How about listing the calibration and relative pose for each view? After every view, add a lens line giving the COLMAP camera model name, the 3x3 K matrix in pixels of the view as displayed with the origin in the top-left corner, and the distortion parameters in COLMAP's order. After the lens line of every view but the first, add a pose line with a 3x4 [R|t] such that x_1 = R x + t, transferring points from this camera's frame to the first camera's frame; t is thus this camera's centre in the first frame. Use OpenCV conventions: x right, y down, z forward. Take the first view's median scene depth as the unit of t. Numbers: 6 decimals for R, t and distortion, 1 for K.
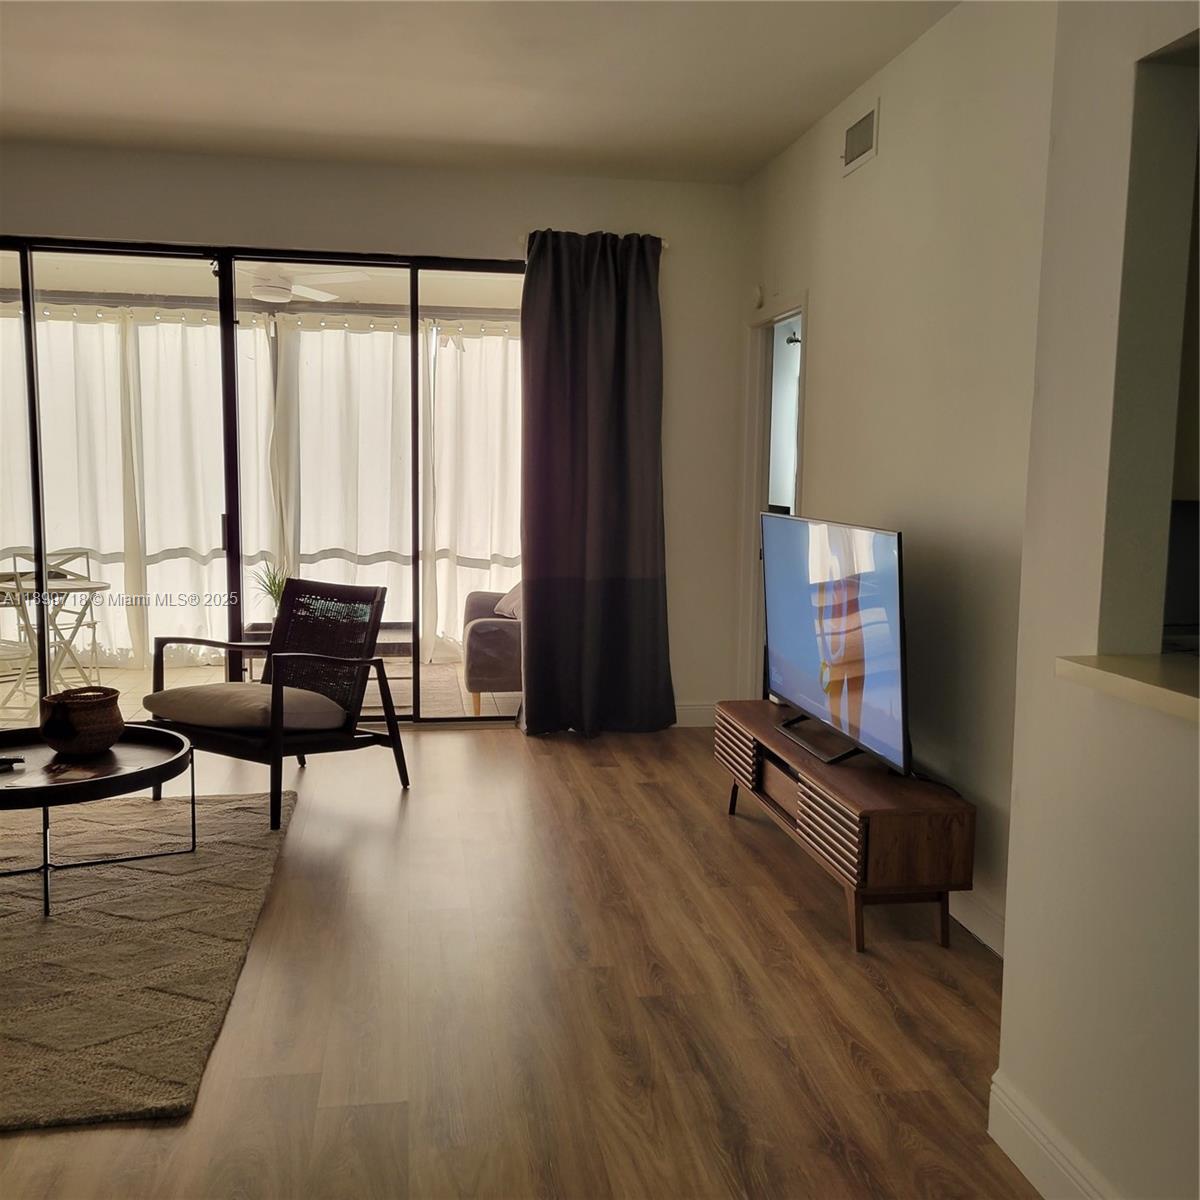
lens RADIAL K [[1197.0, 0, 600.0], [0, 1197.0, 600.0], [0, 0, 1]] dist [0.001029, 0.012618]
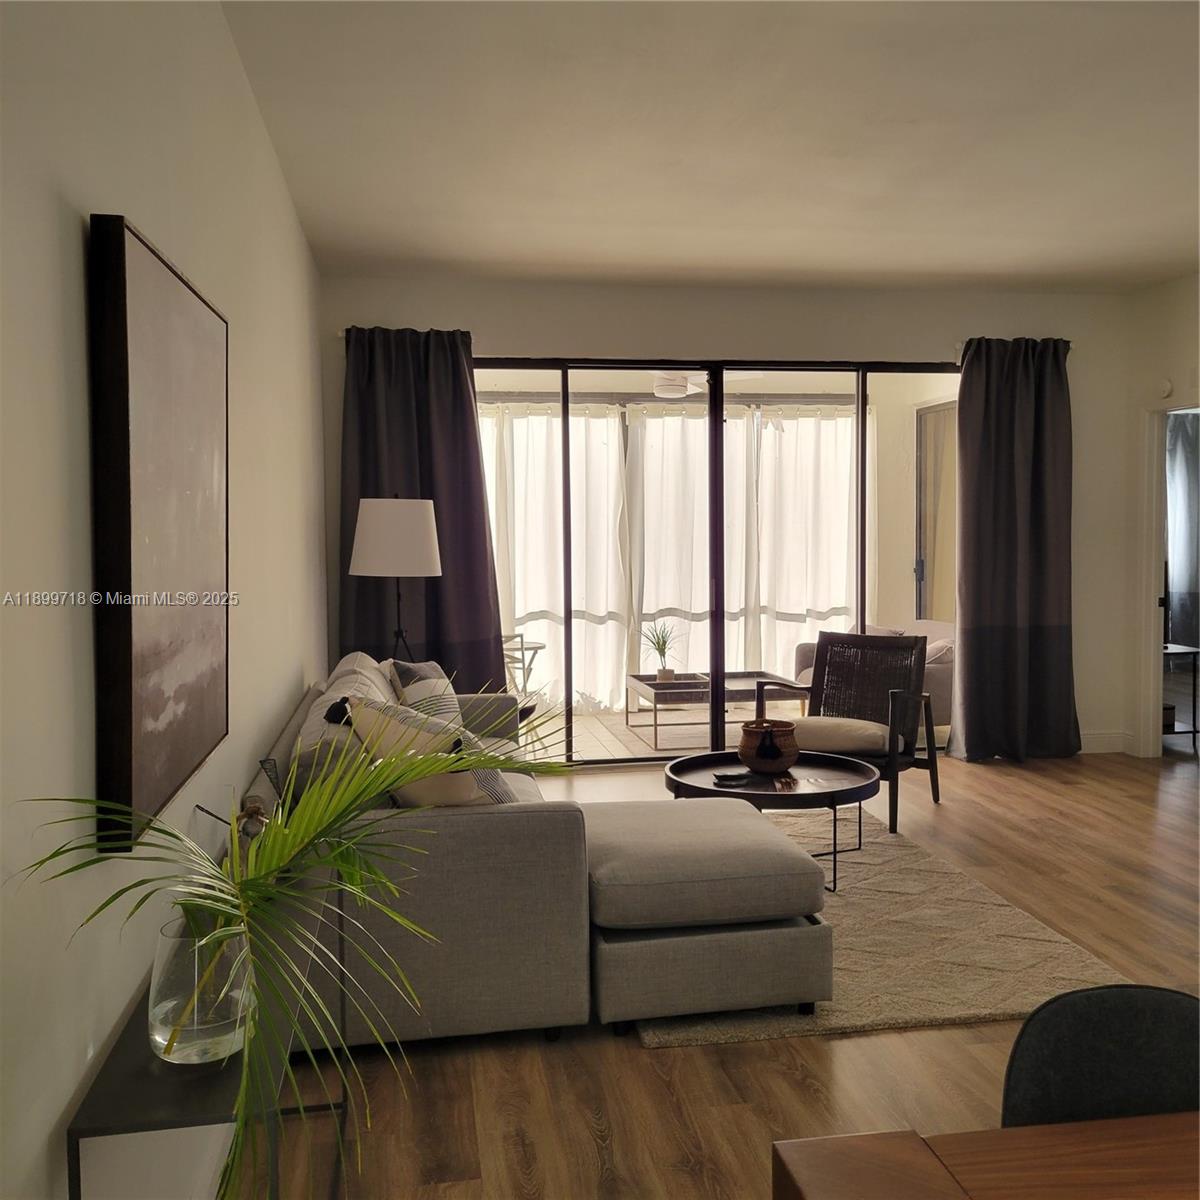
lens RADIAL K [[1189.3, 0, 599.4], [0, 1189.3, 575.9], [0, 0, 1]] dist [0.014372, -0.000176]
pose [[0.999368, -0.025404, -0.024857, -0.397732], [0.023677, 0.997441, -0.067464, 0.001850], [0.026507, 0.066833, 0.997412, -0.186284]]
